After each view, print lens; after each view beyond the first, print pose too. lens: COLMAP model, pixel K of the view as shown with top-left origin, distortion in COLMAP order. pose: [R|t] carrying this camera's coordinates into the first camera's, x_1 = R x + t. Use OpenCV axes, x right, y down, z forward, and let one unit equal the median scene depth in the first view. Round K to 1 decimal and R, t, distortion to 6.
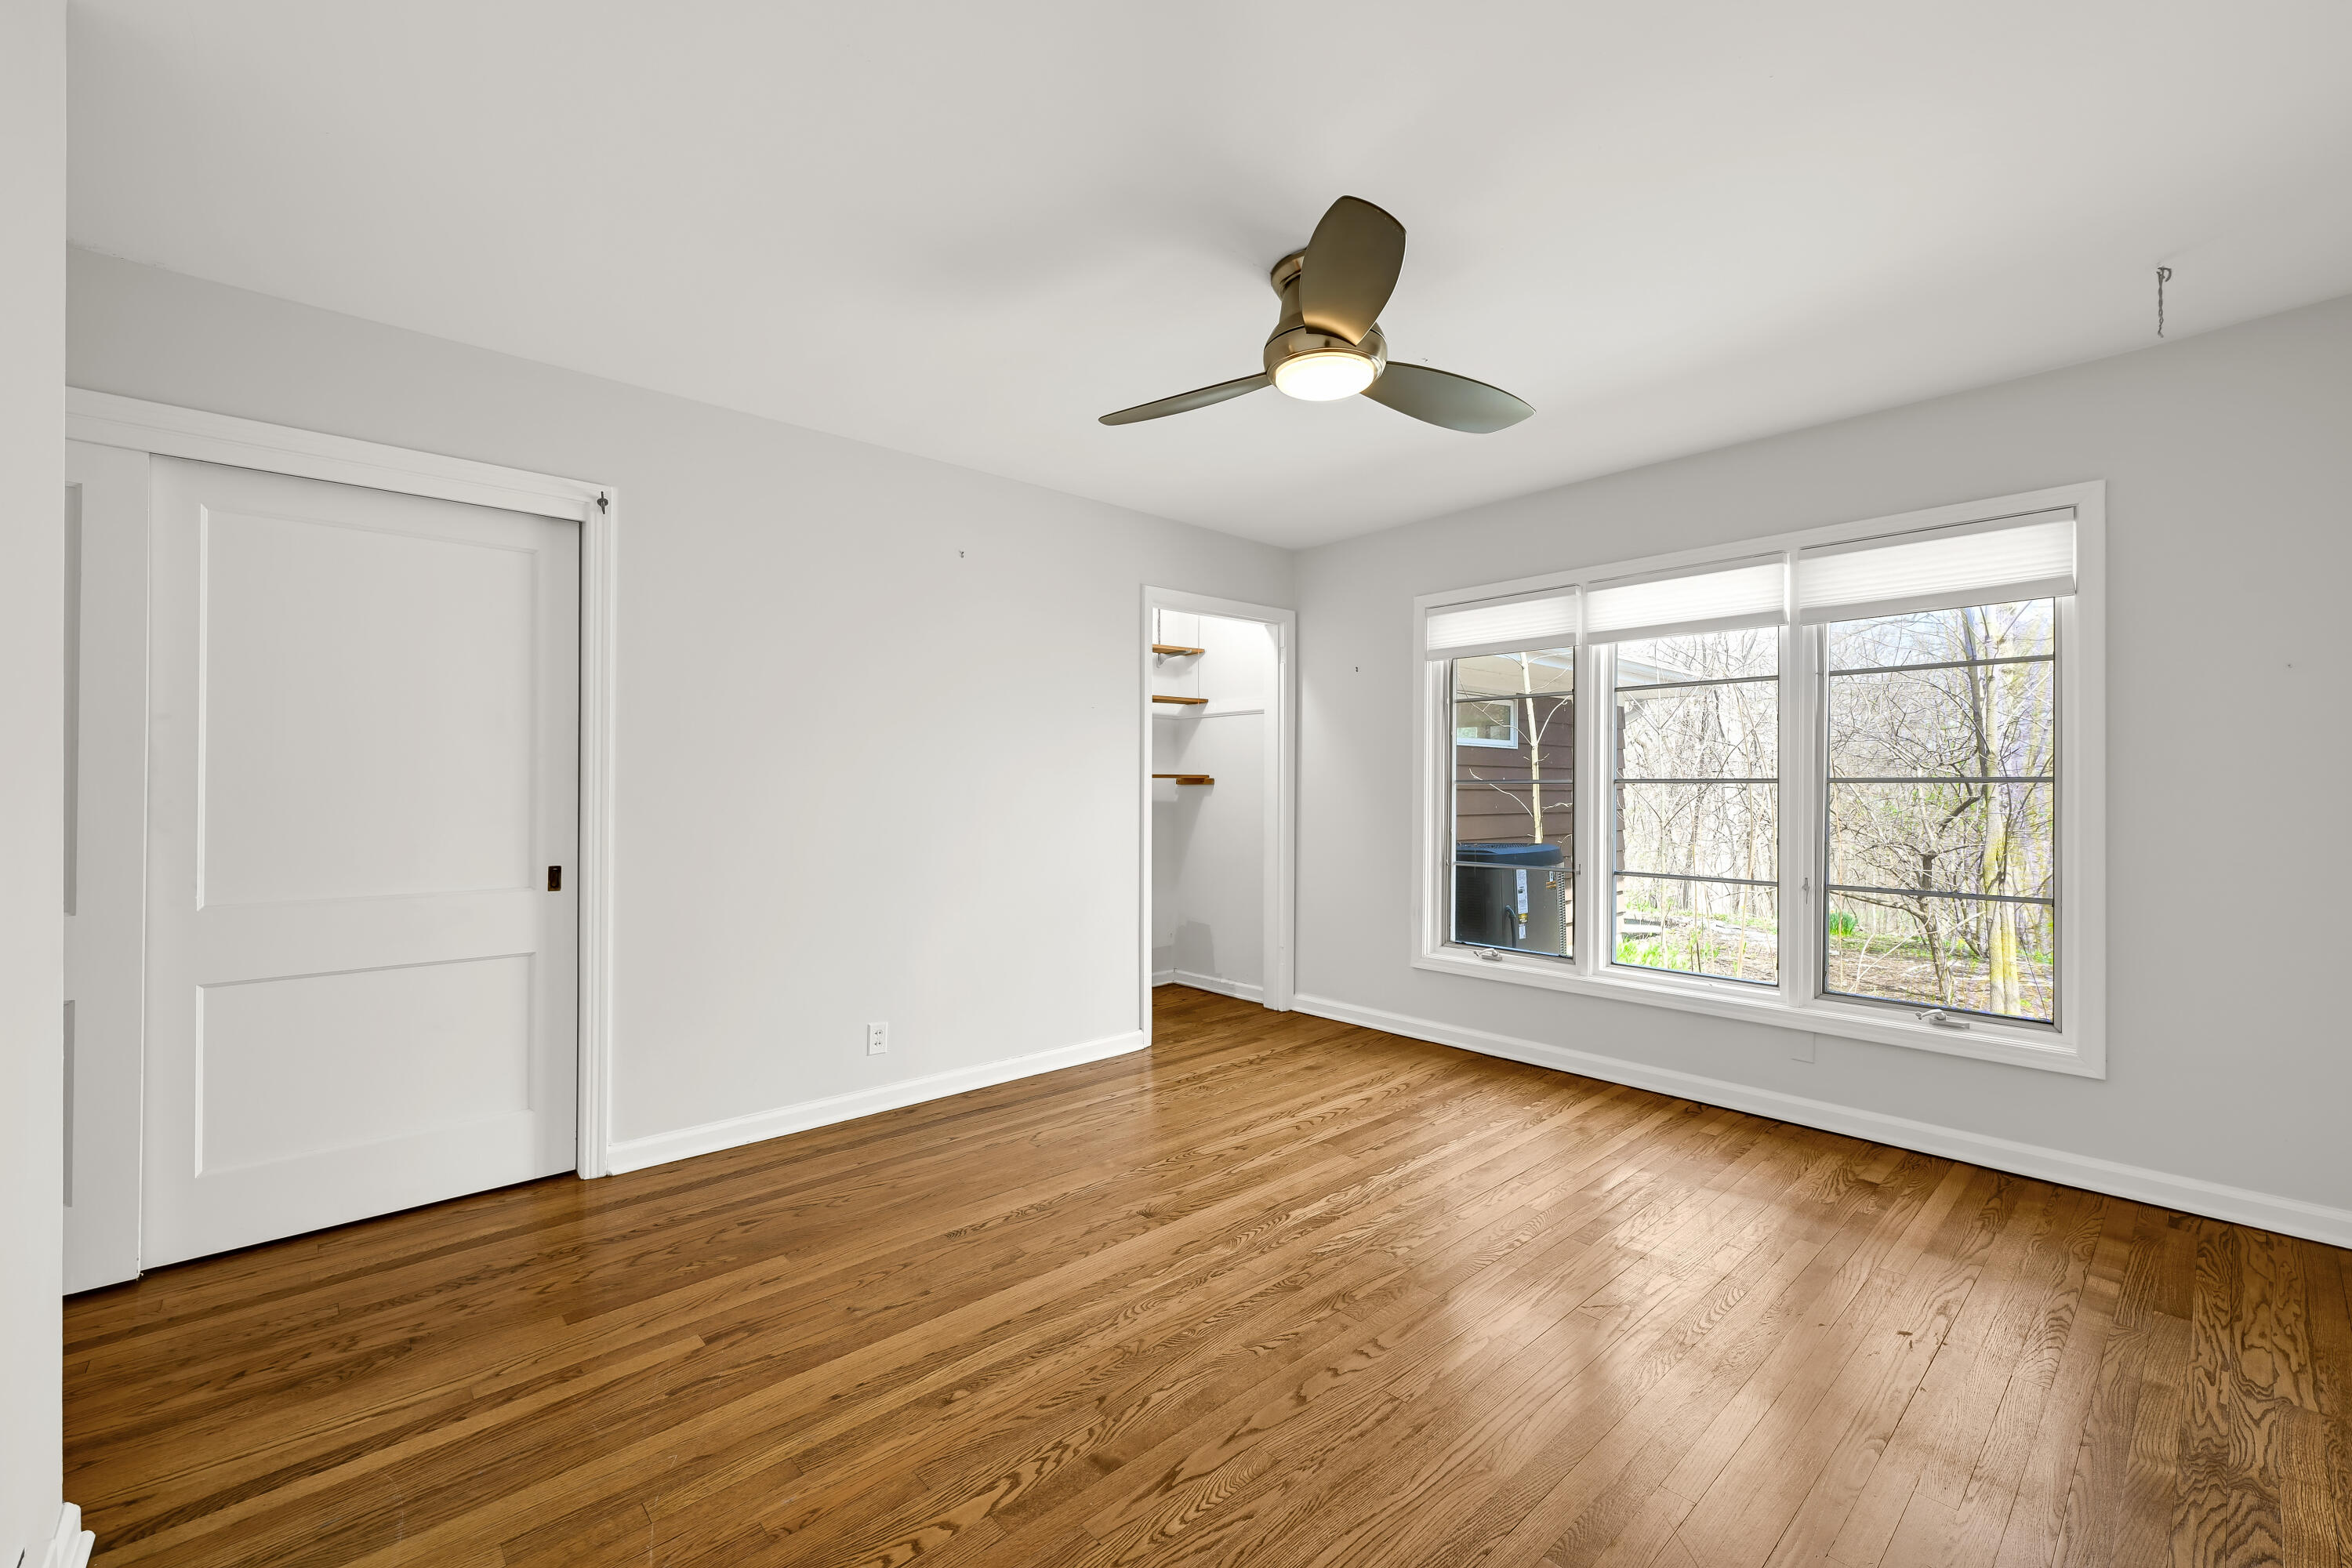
lens RADIAL K [[940.0, 0, 1176.7], [0, 940.0, 783.4], [0, 0, 1]] dist [0.008218, 0.000023]
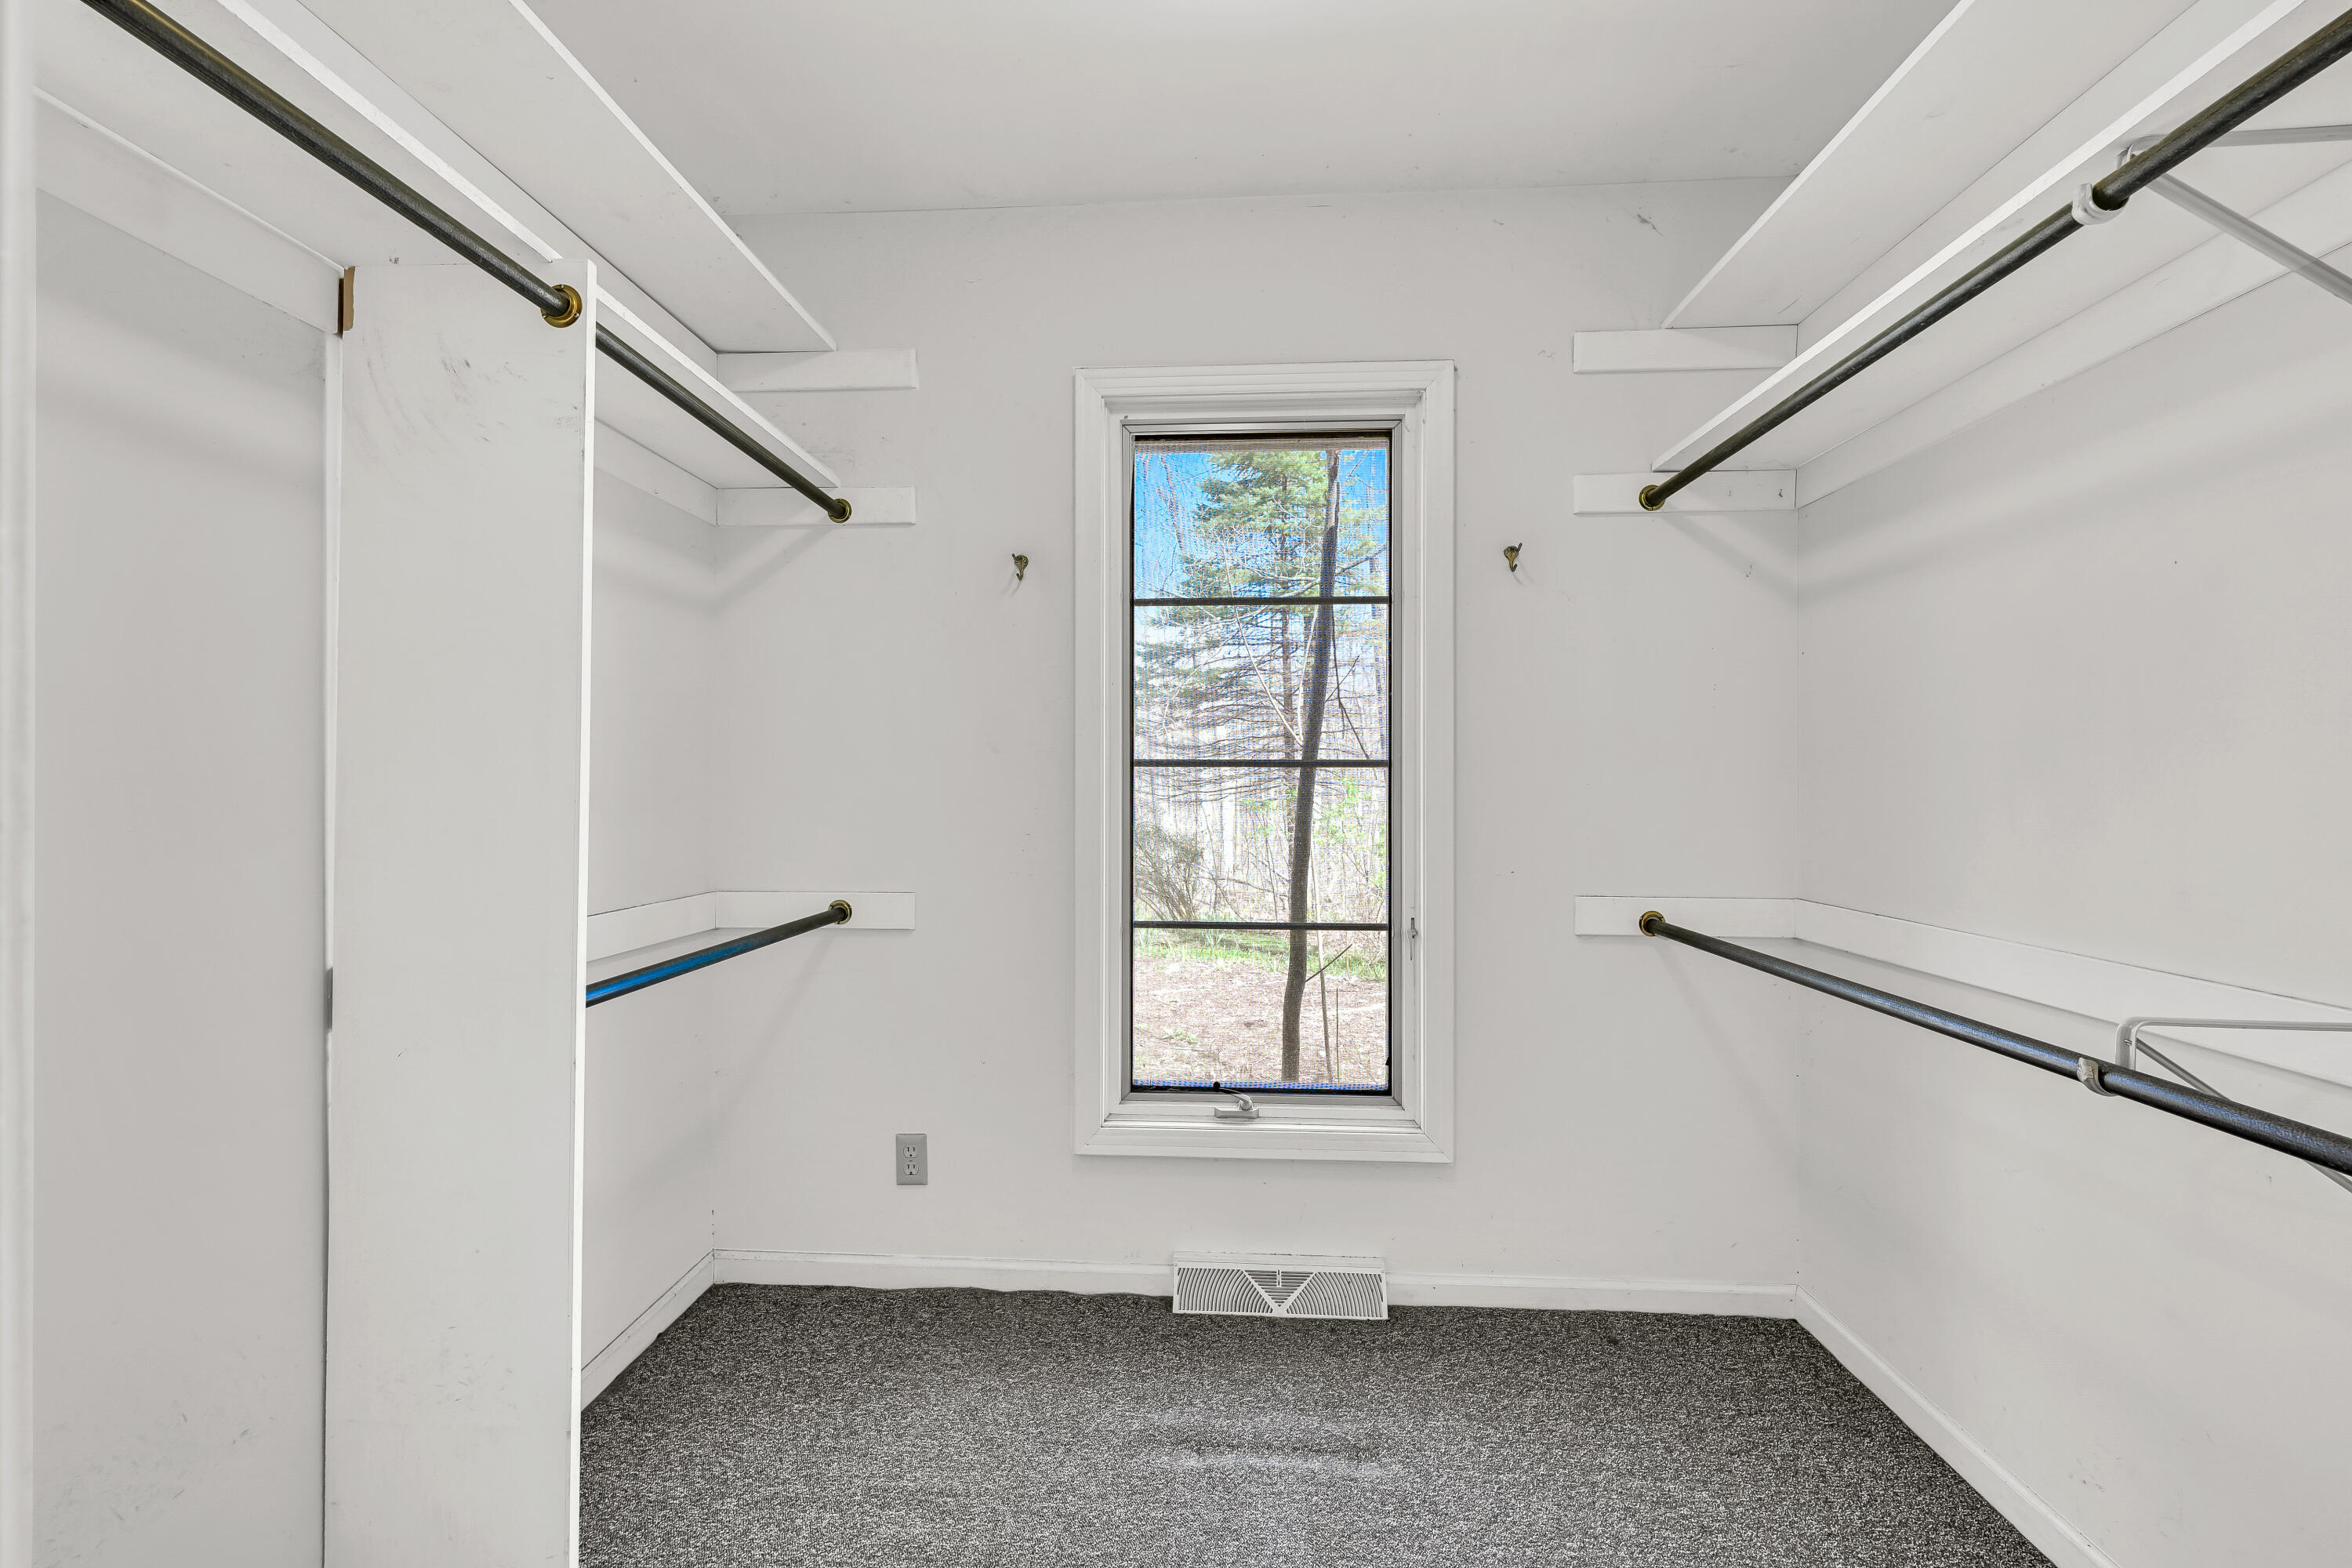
lens RADIAL K [[940.0, 0, 1176.3], [0, 940.0, 781.5], [0, 0, 1]] dist [0.008218, 0.000023]
pose [[0.704729, -0.003833, 0.709466, 0.282120], [0.001119, 0.999990, 0.004292, 0.006608], [-0.709475, -0.002231, 0.704727, 0.595971]]
